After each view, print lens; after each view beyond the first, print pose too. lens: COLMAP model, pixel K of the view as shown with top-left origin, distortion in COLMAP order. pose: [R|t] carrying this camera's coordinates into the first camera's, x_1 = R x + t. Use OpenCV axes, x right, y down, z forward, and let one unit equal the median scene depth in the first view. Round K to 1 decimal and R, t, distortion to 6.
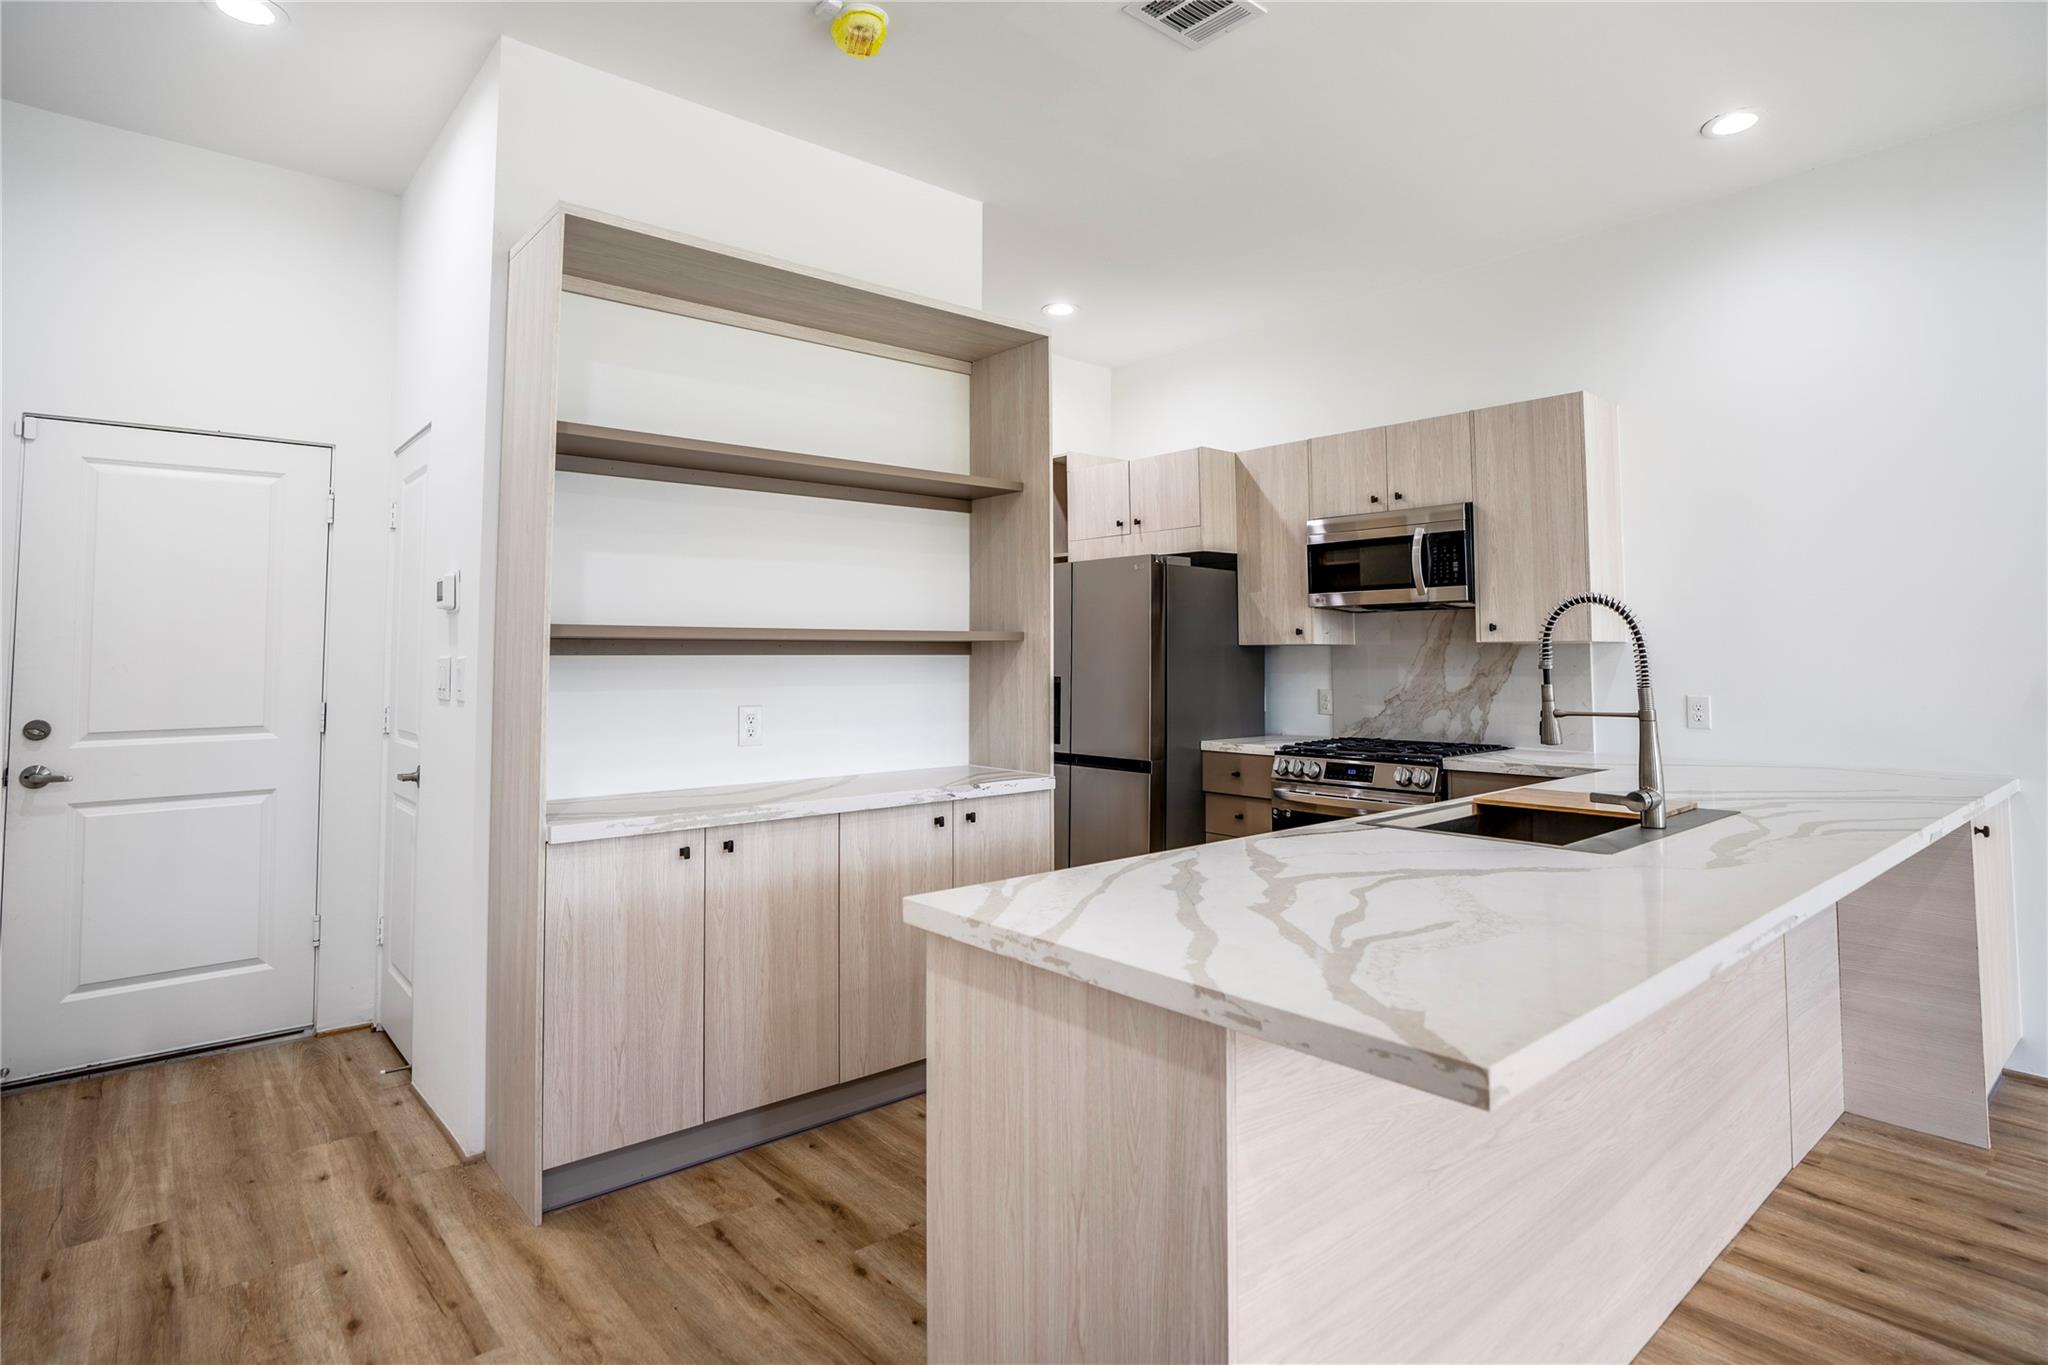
lens RADIAL K [[1007.6, 0, 1047.2], [0, 1007.6, 584.4], [0, 0, 1]] dist [-0.003421, -0.000236]
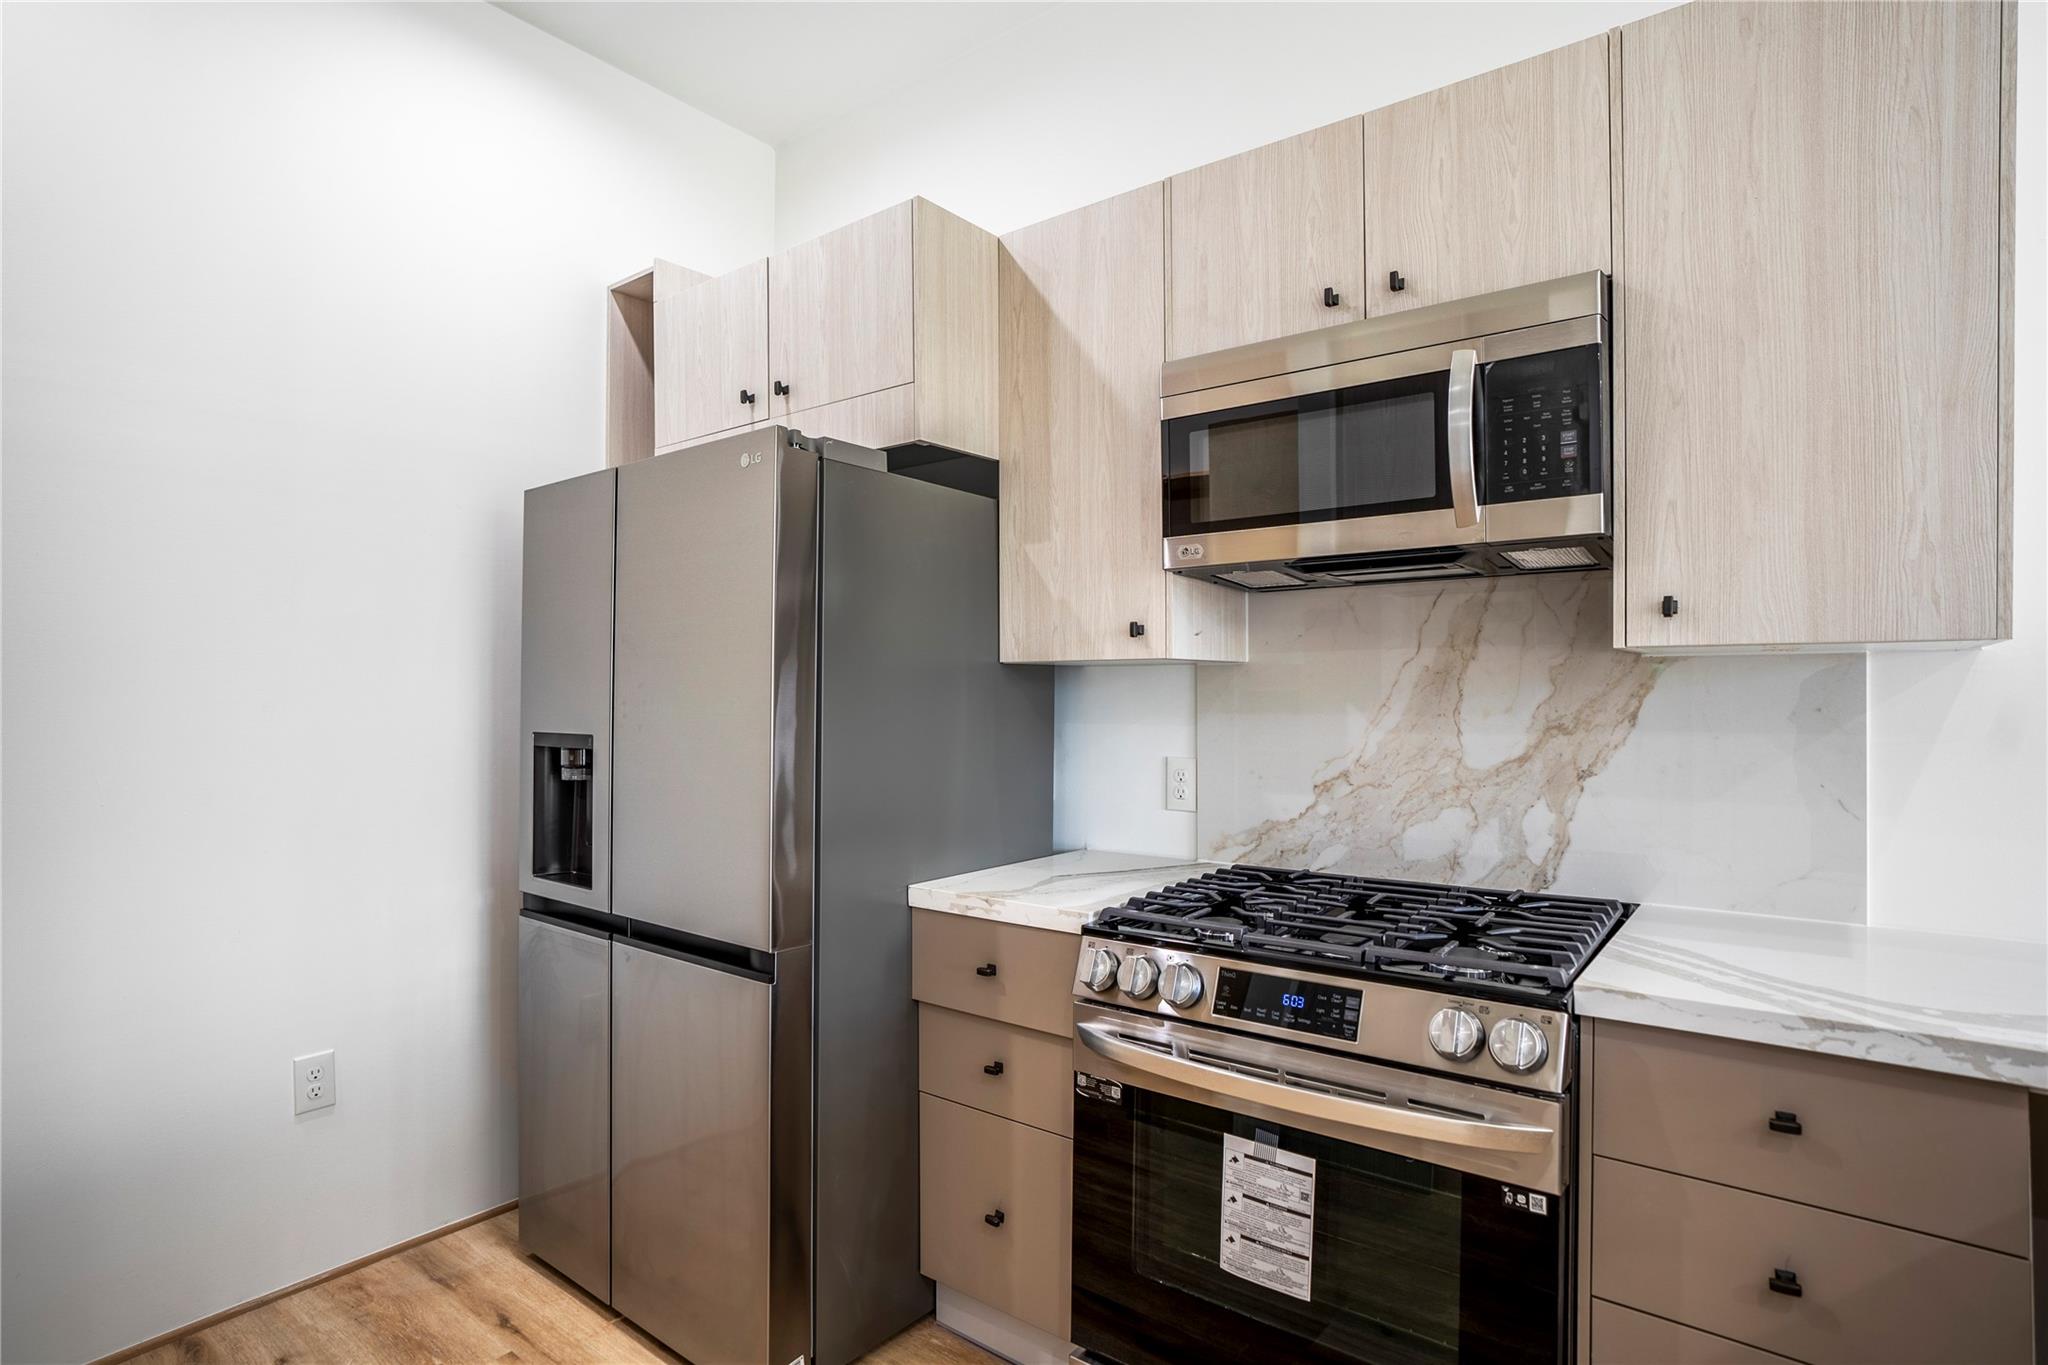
lens RADIAL K [[1059.3, 0, 1026.8], [0, 1059.3, 689.4], [0, 0, 1]] dist [-0.000121, -0.000024]
pose [[0.980218, -0.000754, 0.197921, 0.115989], [-0.013273, 0.997491, 0.069536, 0.042126], [-0.197477, -0.070787, 0.977748, 0.571640]]
